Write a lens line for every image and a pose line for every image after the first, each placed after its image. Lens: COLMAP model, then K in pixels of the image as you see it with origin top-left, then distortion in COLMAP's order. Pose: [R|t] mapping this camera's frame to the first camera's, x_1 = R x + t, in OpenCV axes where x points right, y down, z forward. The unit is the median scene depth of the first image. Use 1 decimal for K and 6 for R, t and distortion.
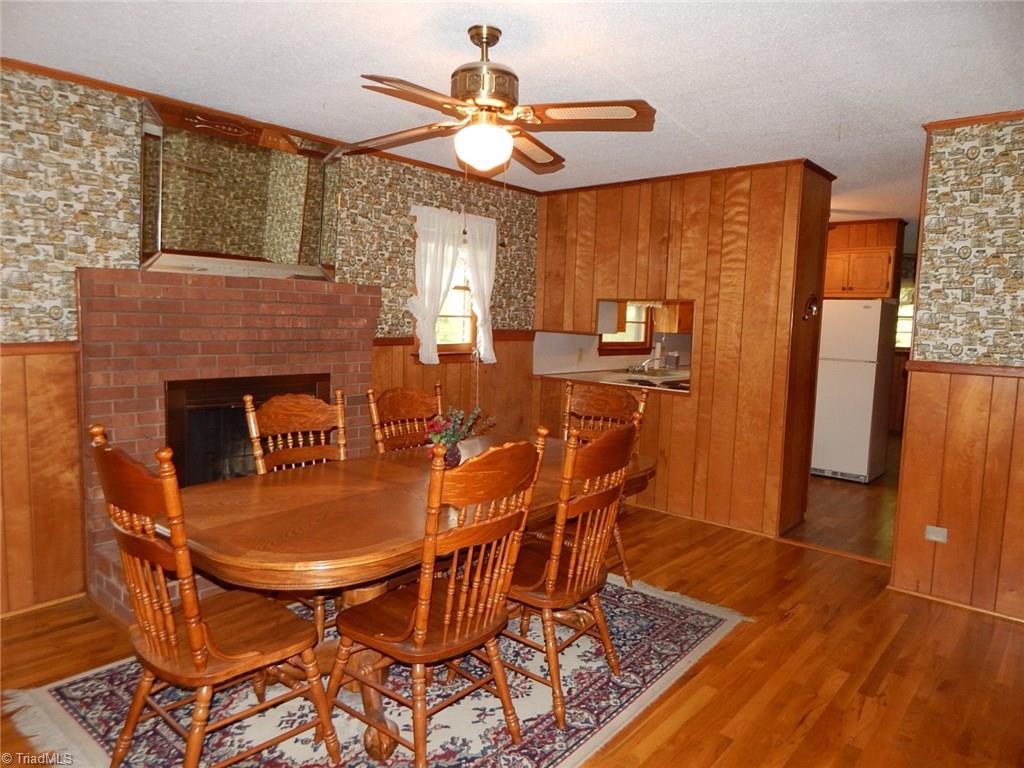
lens RADIAL K [[673.2, 0, 513.1], [0, 673.2, 380.1], [0, 0, 1]] dist [-0.008920, -0.009084]
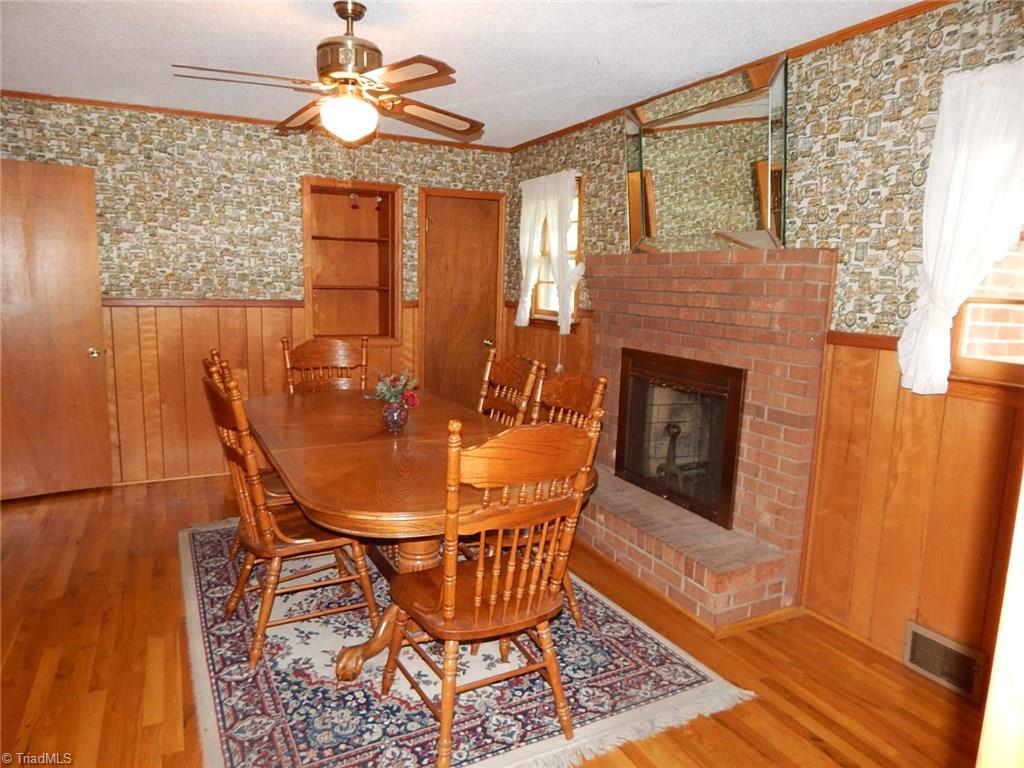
lens RADIAL K [[673.2, 0, 513.0], [0, 673.2, 389.2], [0, 0, 1]] dist [-0.008920, -0.009084]
pose [[-0.381848, 0.109827, -0.917676, 0.535120], [-0.126635, 0.977333, 0.169660, -0.085381], [0.915508, 0.180994, -0.359284, 1.042948]]
